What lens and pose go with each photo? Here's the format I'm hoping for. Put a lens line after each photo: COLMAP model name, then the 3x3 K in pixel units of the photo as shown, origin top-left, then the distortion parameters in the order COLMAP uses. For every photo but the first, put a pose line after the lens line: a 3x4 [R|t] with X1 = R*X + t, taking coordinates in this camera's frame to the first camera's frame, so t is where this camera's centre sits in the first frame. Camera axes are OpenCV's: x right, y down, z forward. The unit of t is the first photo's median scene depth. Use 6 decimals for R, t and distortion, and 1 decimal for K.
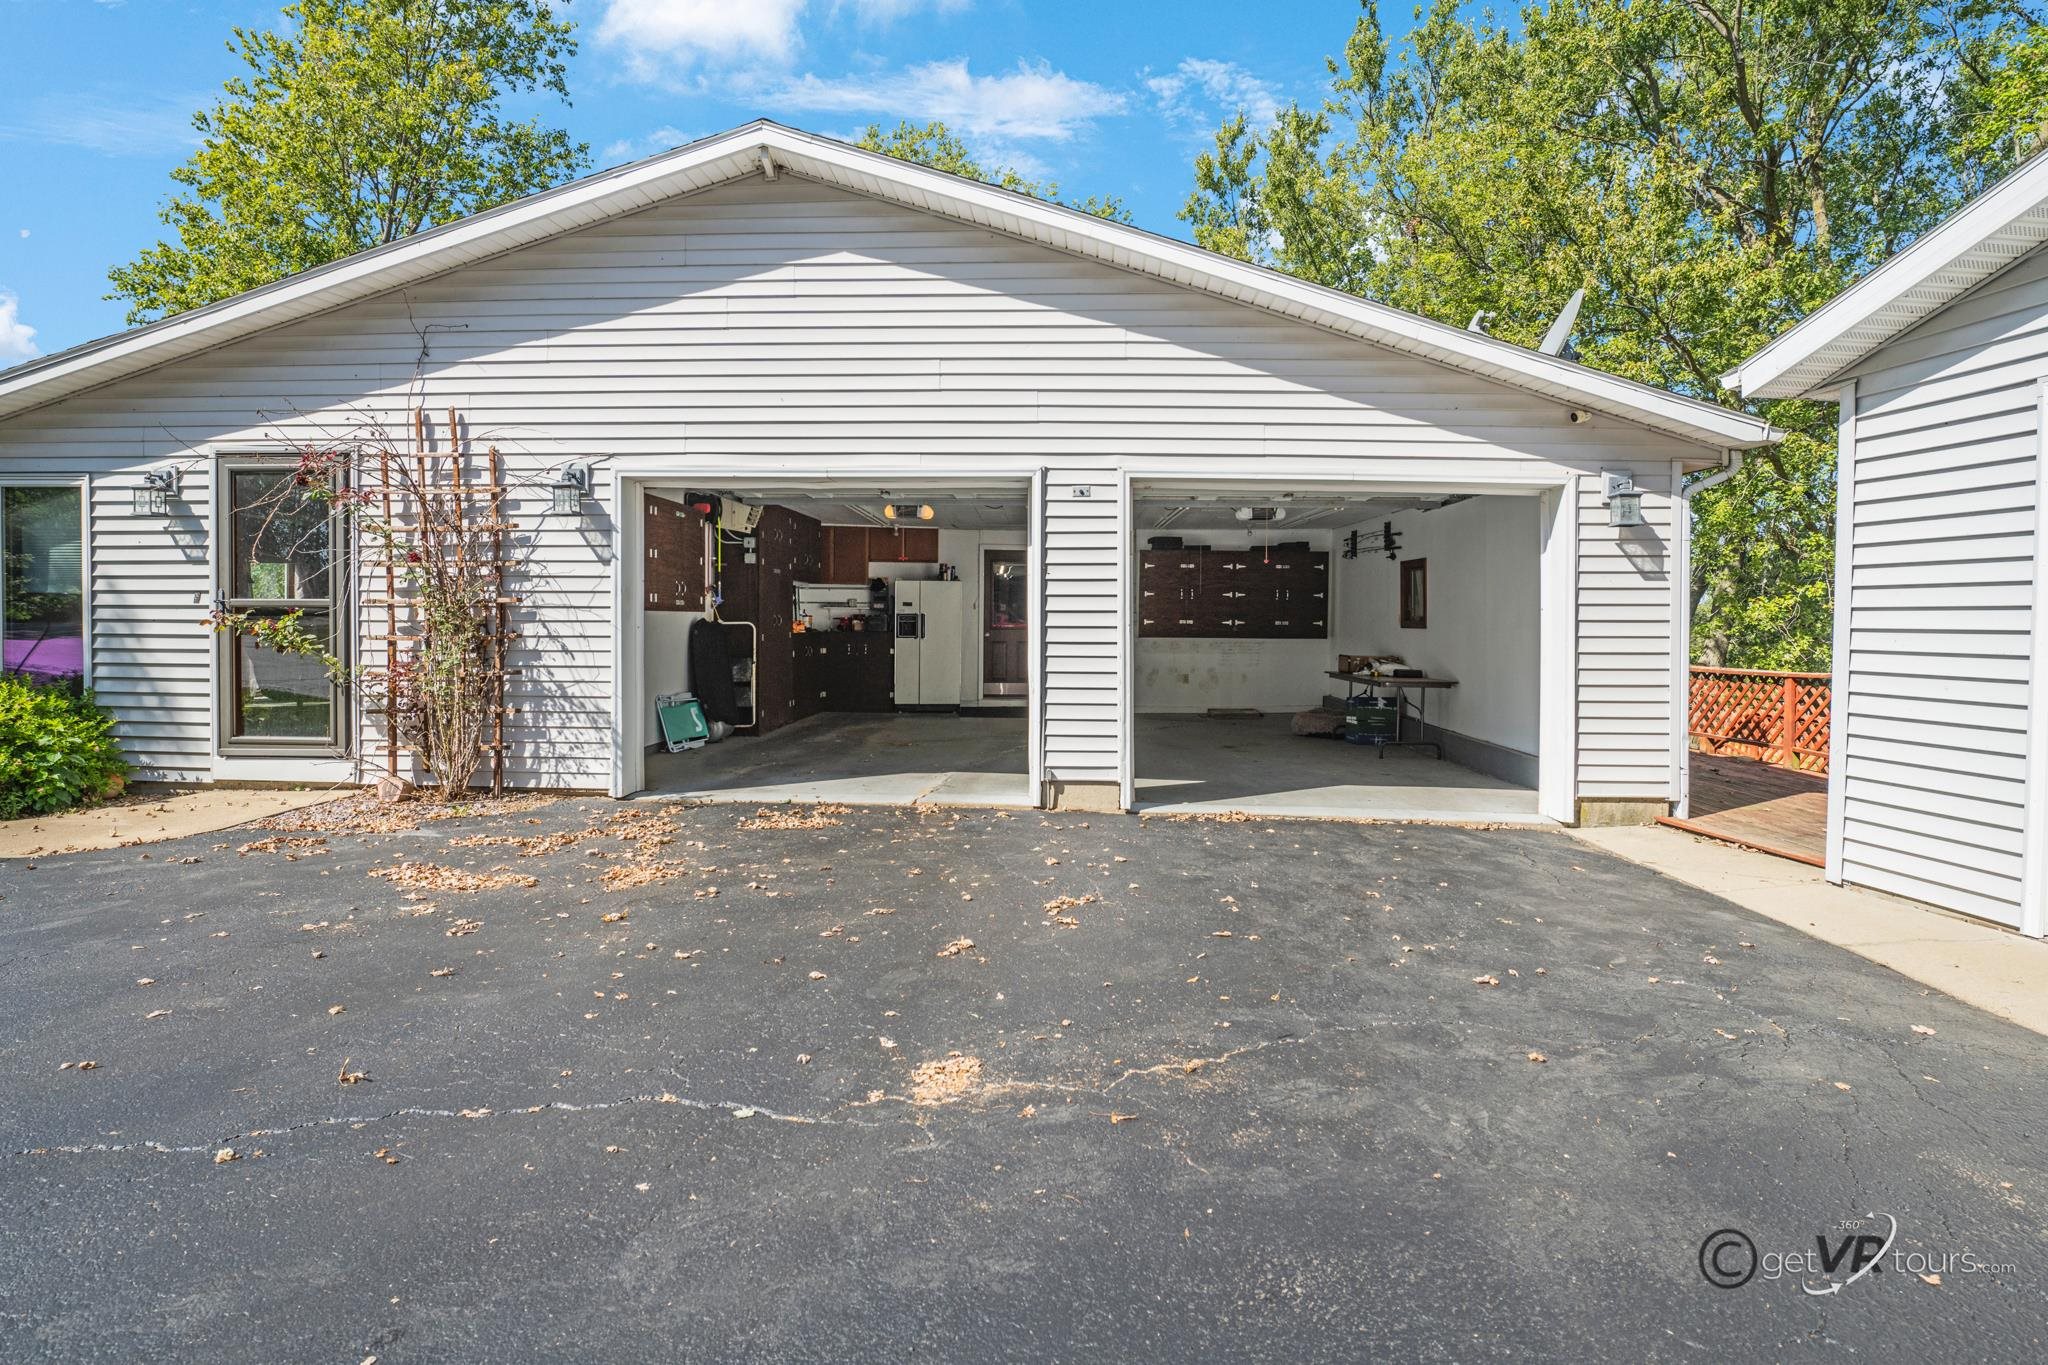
lens RADIAL K [[1007.5, 0, 1030.0], [0, 1007.5, 647.0], [0, 0, 1]] dist [-0.000103, -0.000116]
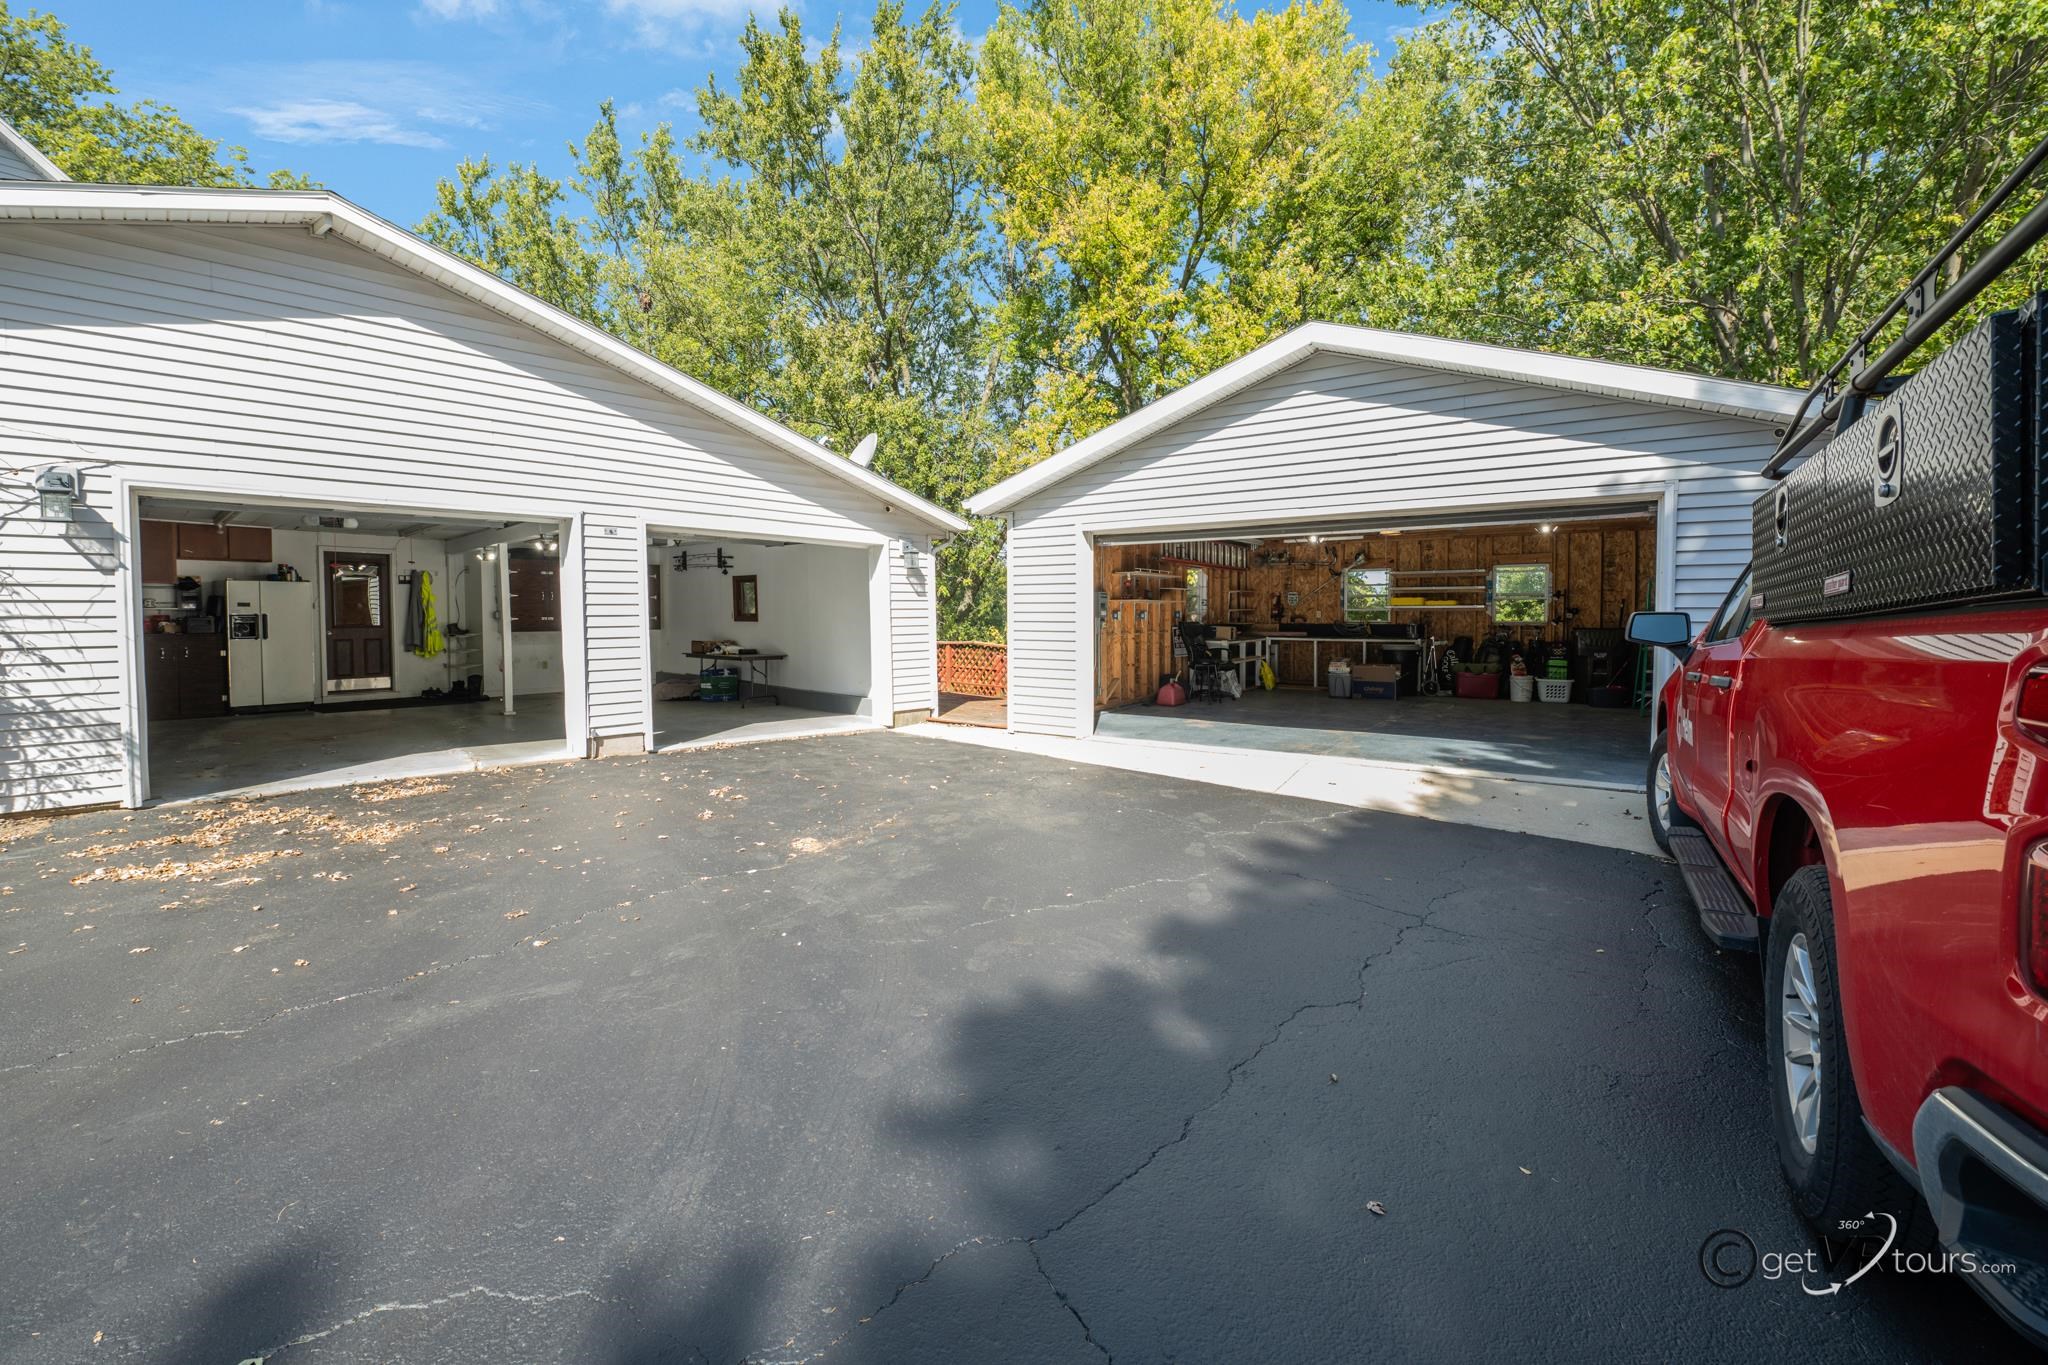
lens RADIAL K [[836.0, 0, 1017.9], [0, 836.0, 631.9], [0, 0, 1]] dist [-0.002033, -0.000144]
pose [[0.664744, -0.026742, 0.746593, -0.438368], [0.026271, 0.999578, 0.012412, -0.011761], [-0.746609, 0.011363, 0.665166, -0.200729]]
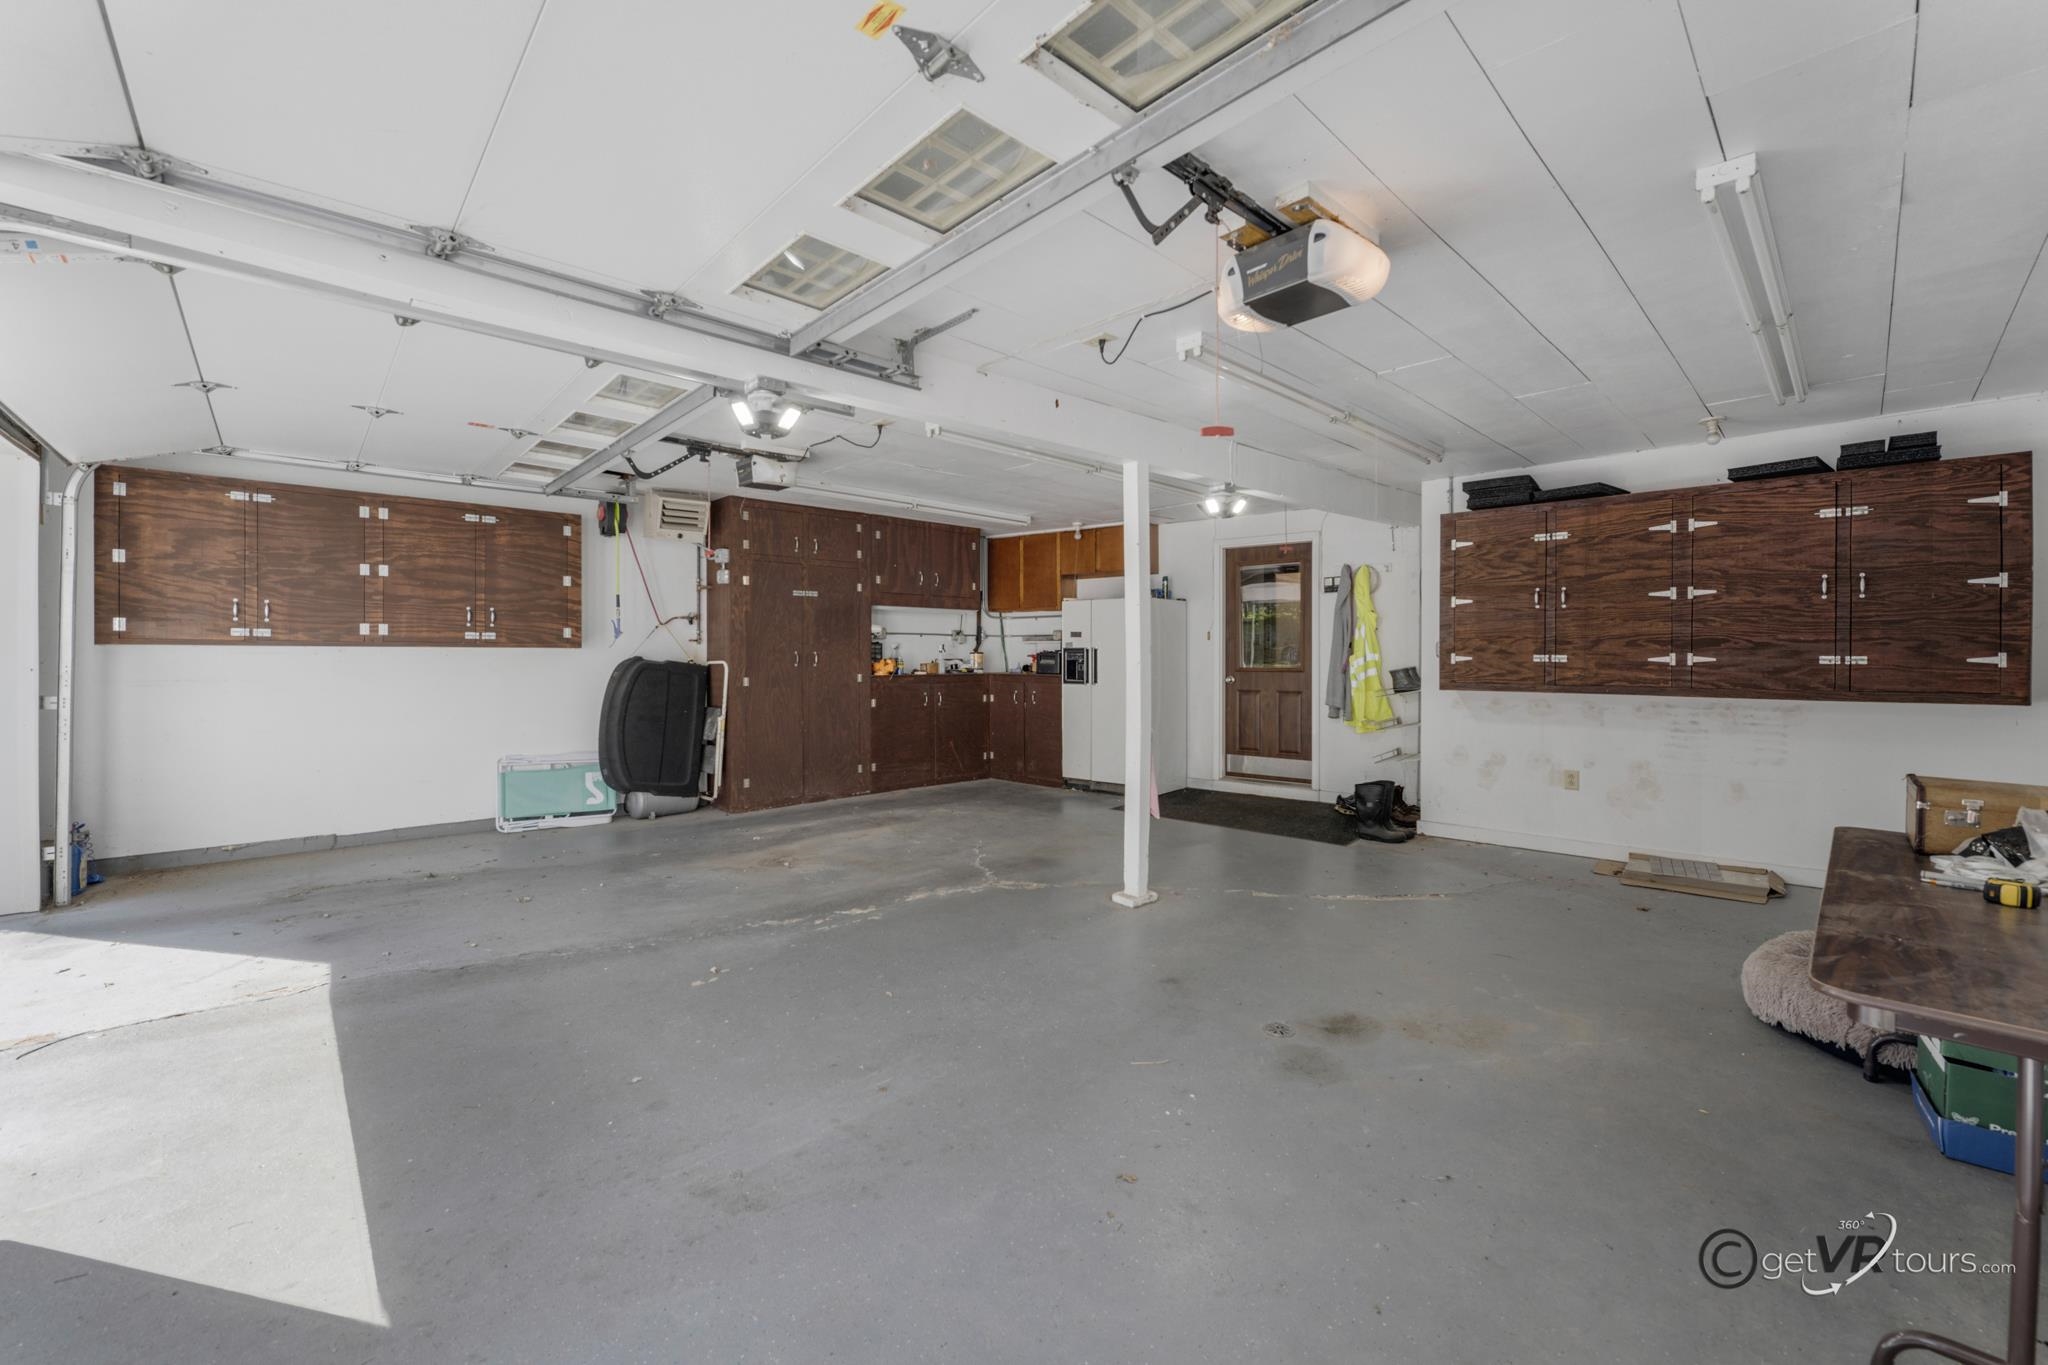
lens RADIAL K [[821.2, 0, 1030.0], [0, 821.2, 659.3], [0, 0, 1]] dist [-0.007625, -0.000037]
pose [[0.714236, -0.004447, -0.699891, 0.478827], [-0.015319, 0.999641, -0.021985, -0.024241], [0.699738, 0.026424, 0.713911, 1.100187]]
